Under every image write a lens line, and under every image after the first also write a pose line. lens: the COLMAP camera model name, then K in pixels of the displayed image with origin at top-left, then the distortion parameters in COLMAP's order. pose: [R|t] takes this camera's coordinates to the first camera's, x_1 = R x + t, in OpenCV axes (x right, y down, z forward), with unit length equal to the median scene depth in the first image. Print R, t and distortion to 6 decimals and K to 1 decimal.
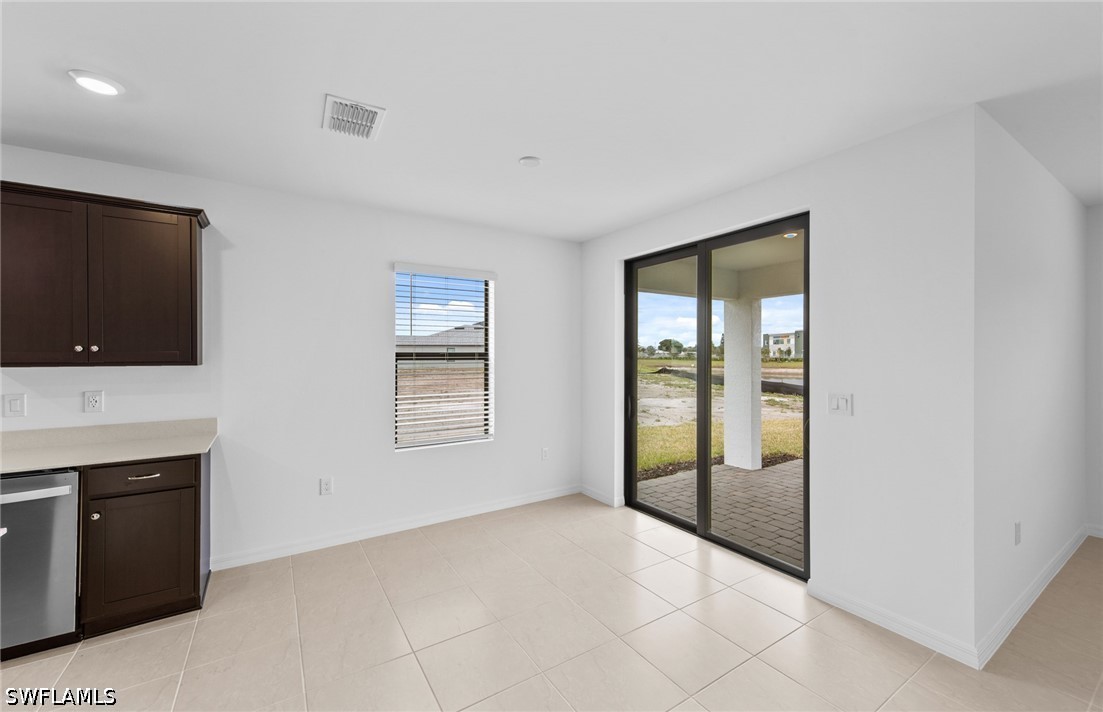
lens RADIAL K [[434.8, 0, 551.6], [0, 434.8, 354.4], [0, 0, 1]] dist [0.006297, 0.000033]
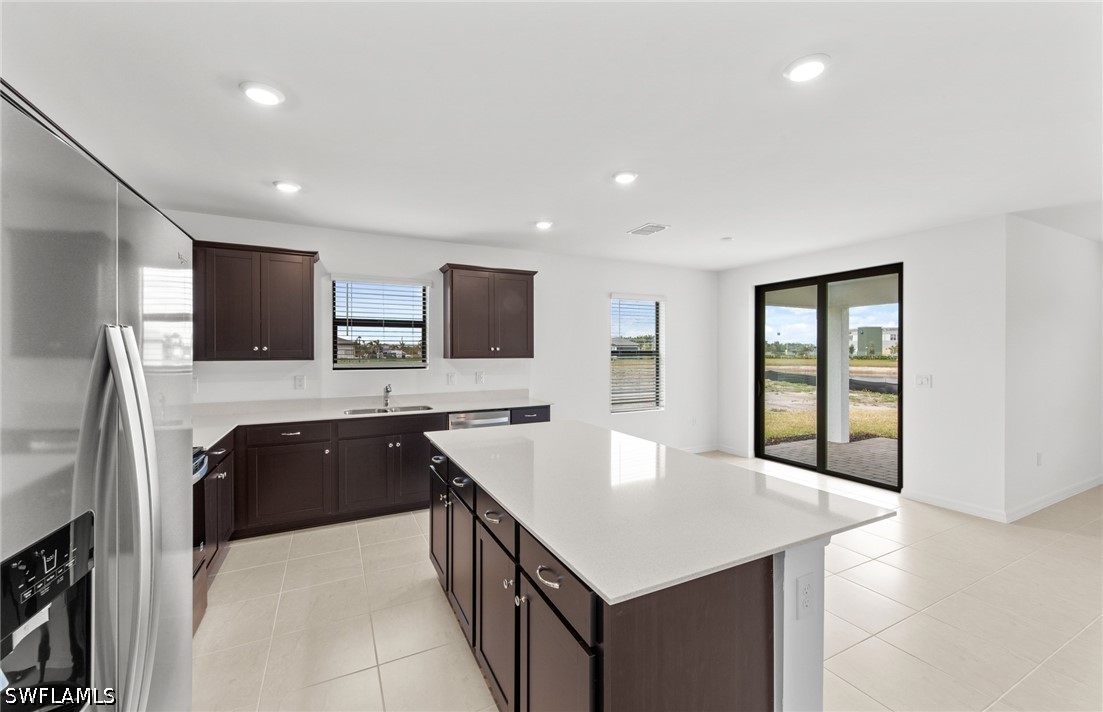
lens RADIAL K [[434.8, 0, 550.7], [0, 434.8, 354.6], [0, 0, 1]] dist [0.006297, 0.000033]
pose [[0.994721, -0.000220, -0.102620, -0.392447], [0.000824, 0.999983, 0.005841, -0.000025], [0.102617, -0.005894, 0.994703, -0.542307]]
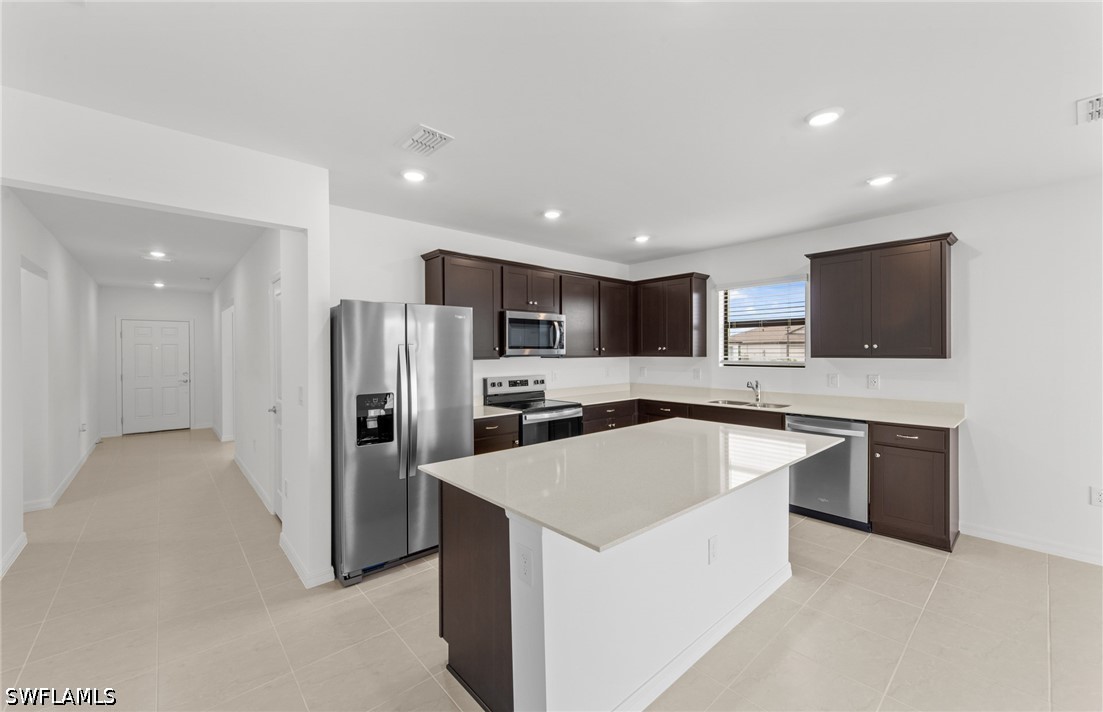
lens RADIAL K [[434.8, 0, 551.1], [0, 434.8, 353.2], [0, 0, 1]] dist [0.006297, 0.000033]
pose [[0.152356, 0.002595, -0.988322, 0.173232], [0.004620, 0.999984, 0.003338, 0.000328], [0.988315, -0.005074, 0.152341, -0.212180]]
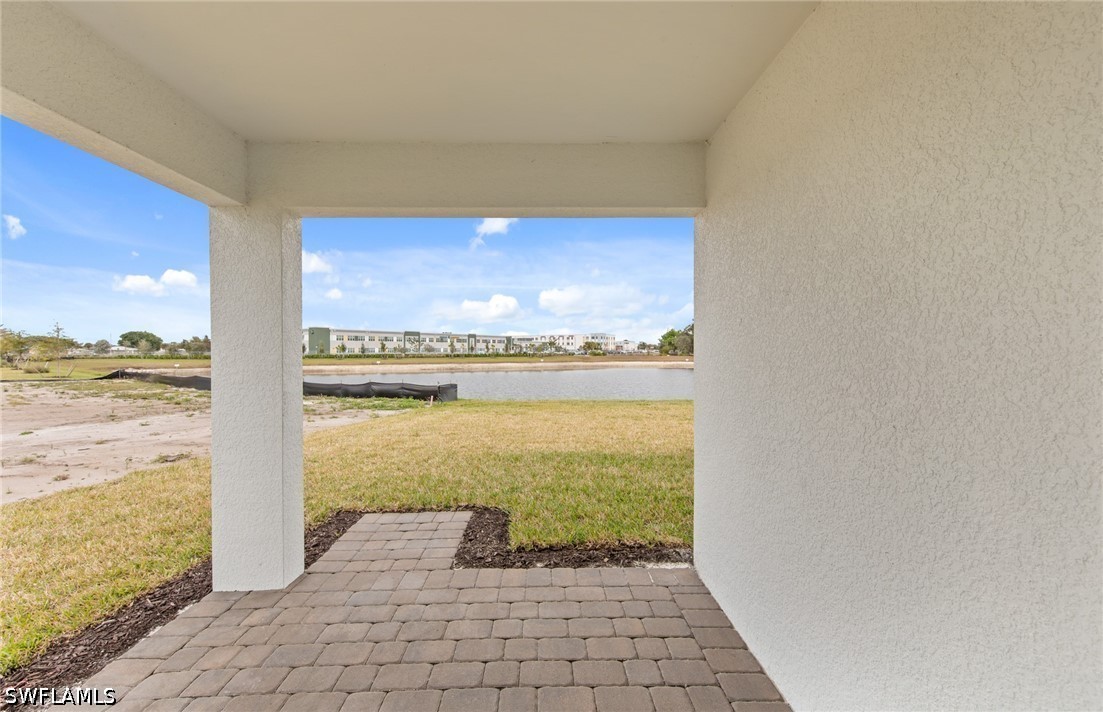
lens RADIAL K [[434.8, 0, 554.4], [0, 434.8, 352.5], [0, 0, 1]] dist [0.006297, 0.000033]
pose [[0.519884, -0.006431, 0.854213, 0.337947], [0.004355, 0.999979, 0.004877, 0.030104], [-0.854226, 0.001185, 0.519900, 0.805364]]
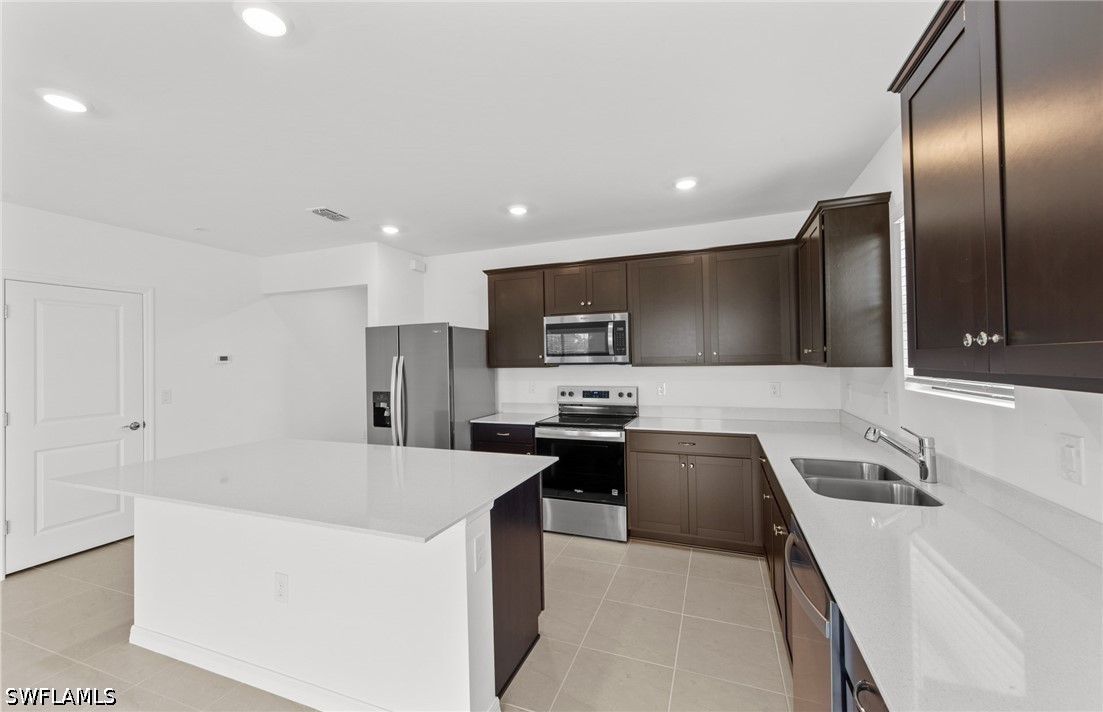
lens RADIAL K [[434.8, 0, 550.9], [0, 434.8, 353.6], [0, 0, 1]] dist [0.006297, 0.000033]
pose [[-0.806224, 0.004669, -0.591592, -0.307453], [0.015897, 0.999779, -0.013775, -0.000386], [0.591397, -0.020510, -0.806119, 0.686919]]
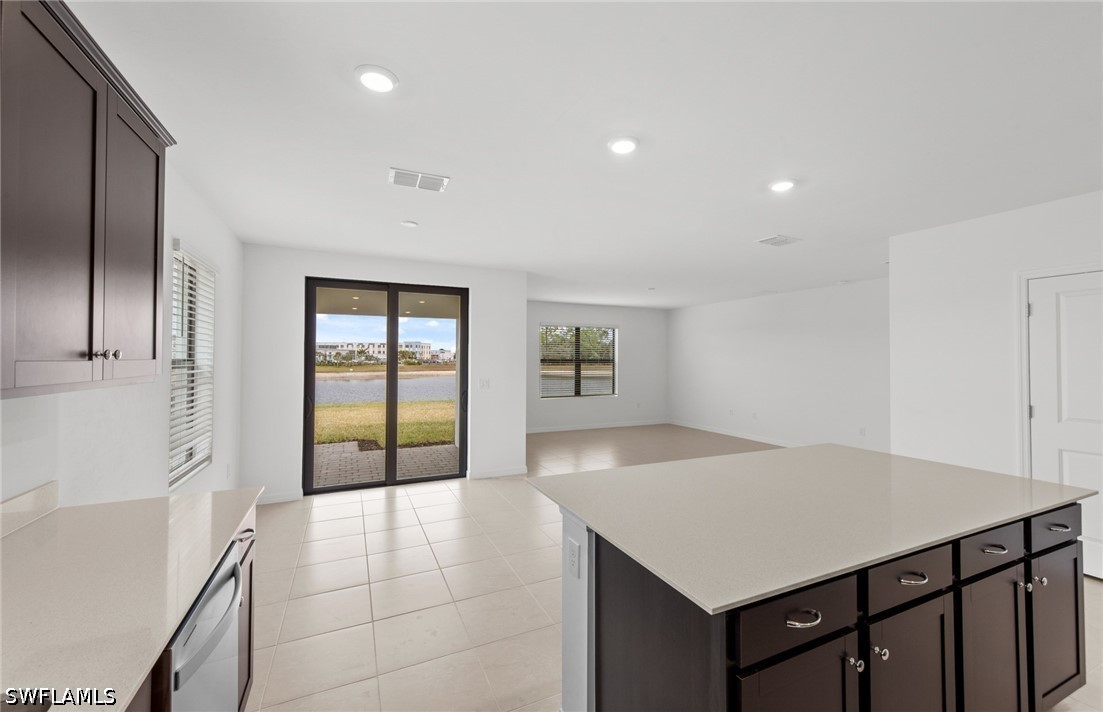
lens RADIAL K [[434.8, 0, 550.2], [0, 434.8, 354.7], [0, 0, 1]] dist [0.006297, 0.000033]
pose [[0.139221, 0.011324, 0.990197, -0.947969], [-0.002720, 0.999935, -0.011053, -0.006011], [-0.990258, -0.001155, 0.139243, 0.247341]]
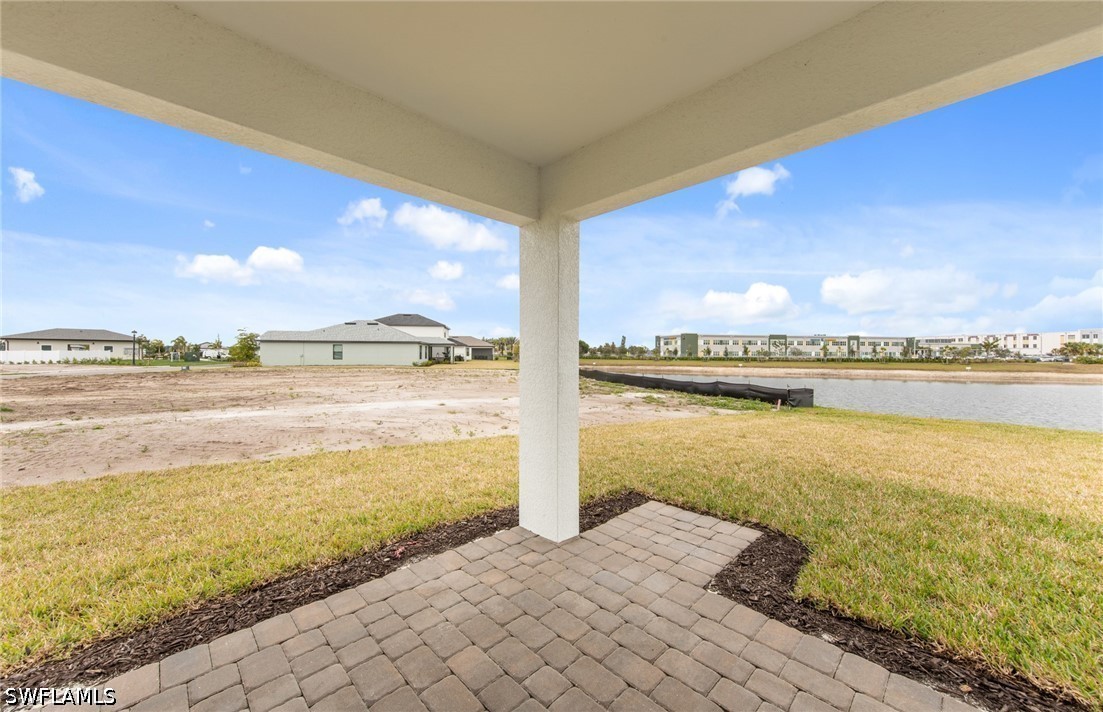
lens RADIAL K [[408.9, 0, 551.5], [0, 408.9, 353.0], [0, 0, 1]] dist [0.010181, -0.001316]
pose [[0.979779, 0.003482, 0.200052, 0.541626], [-0.002941, 0.999991, -0.003002, 0.059593], [-0.200061, 0.002353, 0.979781, 0.795091]]
